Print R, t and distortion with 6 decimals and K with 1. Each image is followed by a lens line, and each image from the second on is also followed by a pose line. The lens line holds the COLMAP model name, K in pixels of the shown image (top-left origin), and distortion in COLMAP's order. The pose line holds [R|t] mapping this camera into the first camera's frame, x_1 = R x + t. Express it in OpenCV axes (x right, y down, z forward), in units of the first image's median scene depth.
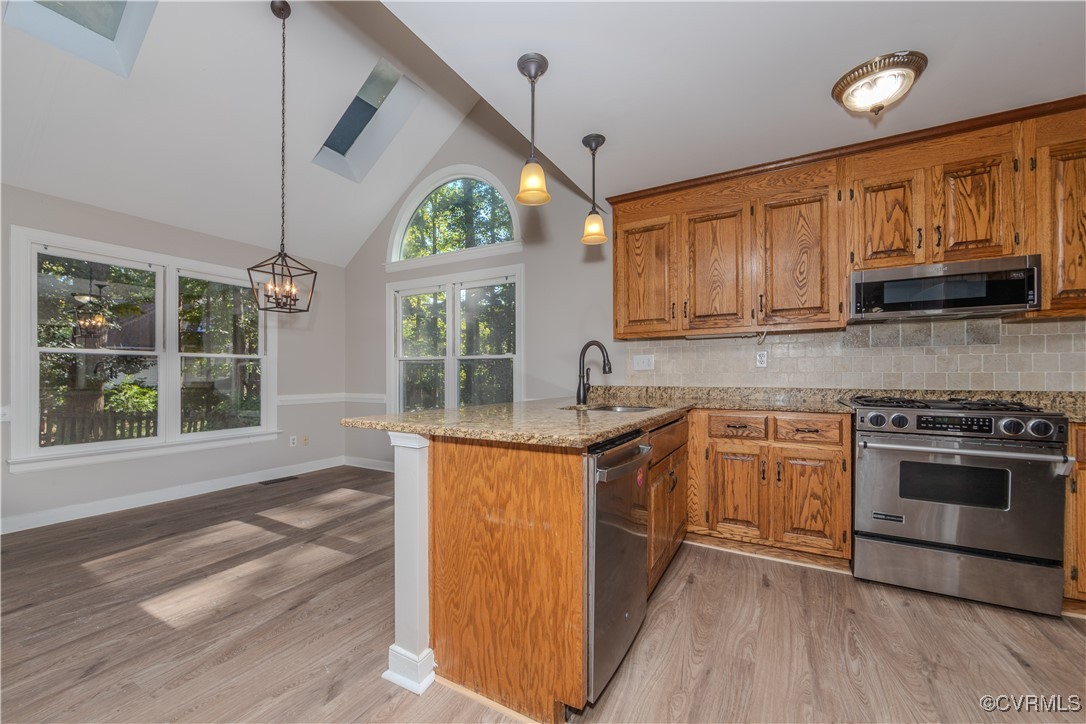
lens RADIAL K [[445.2, 0, 534.8], [0, 445.2, 372.7], [0, 0, 1]] dist [-0.002952, 0.000618]
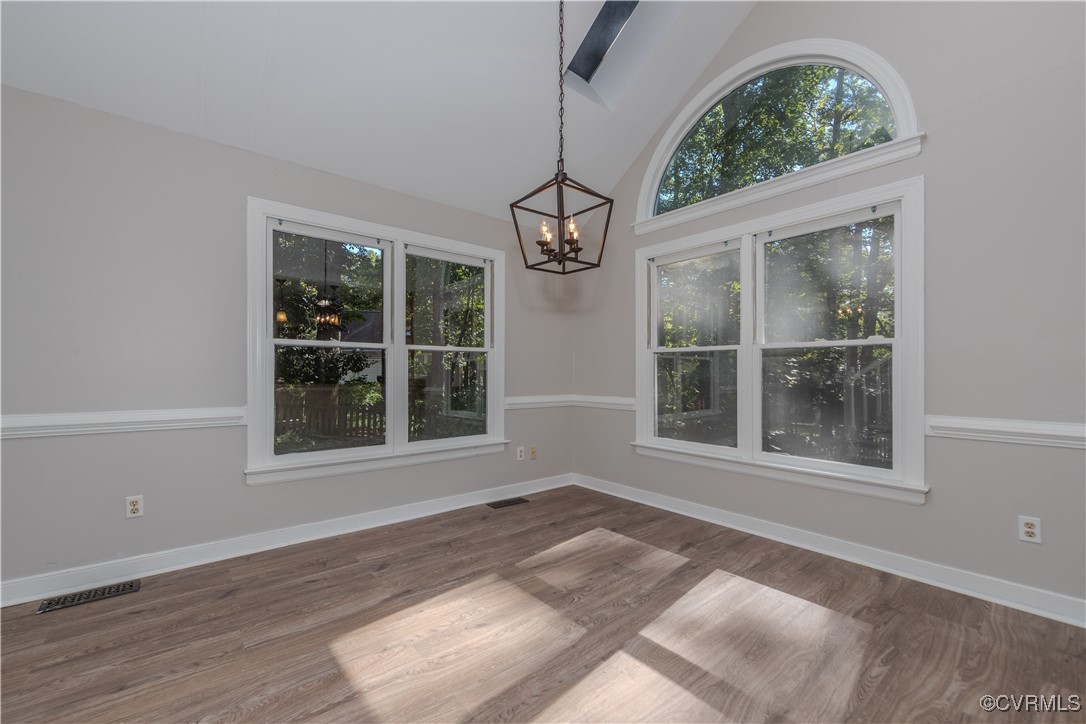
lens RADIAL K [[445.2, 0, 549.6], [0, 445.2, 372.7], [0, 0, 1]] dist [-0.002952, 0.000618]
pose [[0.946785, 0.001723, -0.321863, -0.209046], [-0.001038, 0.999997, 0.002300, 0.003472], [0.321866, -0.001844, 0.946783, 0.222861]]
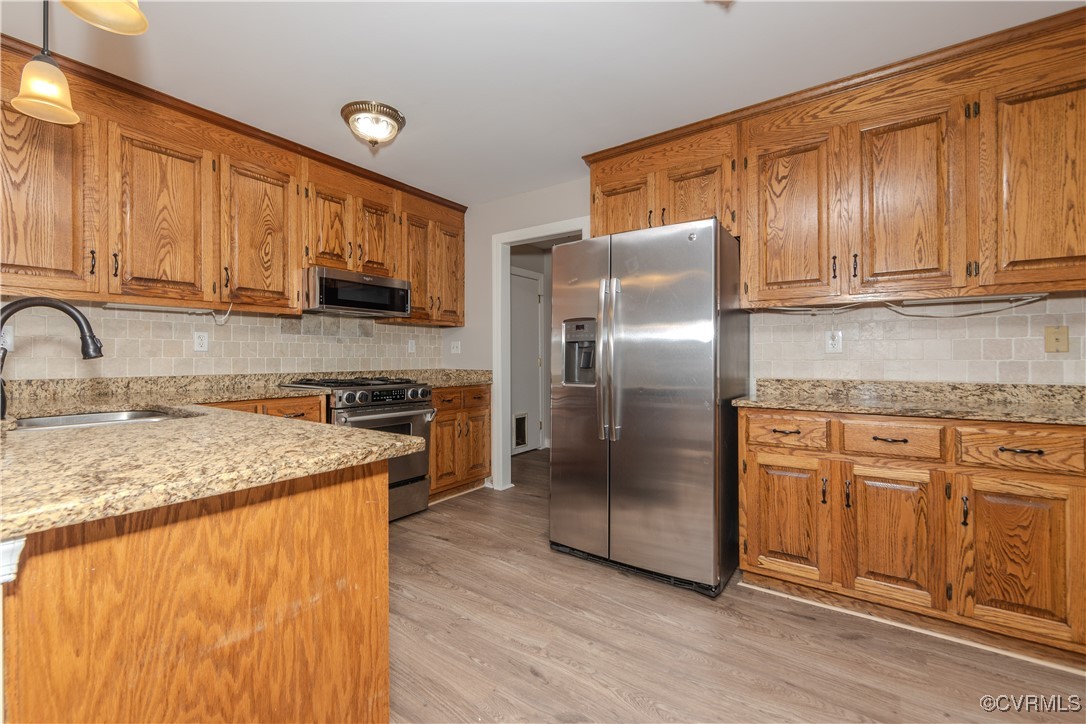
lens RADIAL K [[445.2, 0, 545.7], [0, 445.2, 357.6], [0, 0, 1]] dist [-0.002952, 0.000618]
pose [[0.113285, 0.002905, 0.993558, -0.463688], [-0.003934, 0.999989, -0.002476, 0.000183], [-0.993555, -0.003628, 0.113295, 0.467647]]
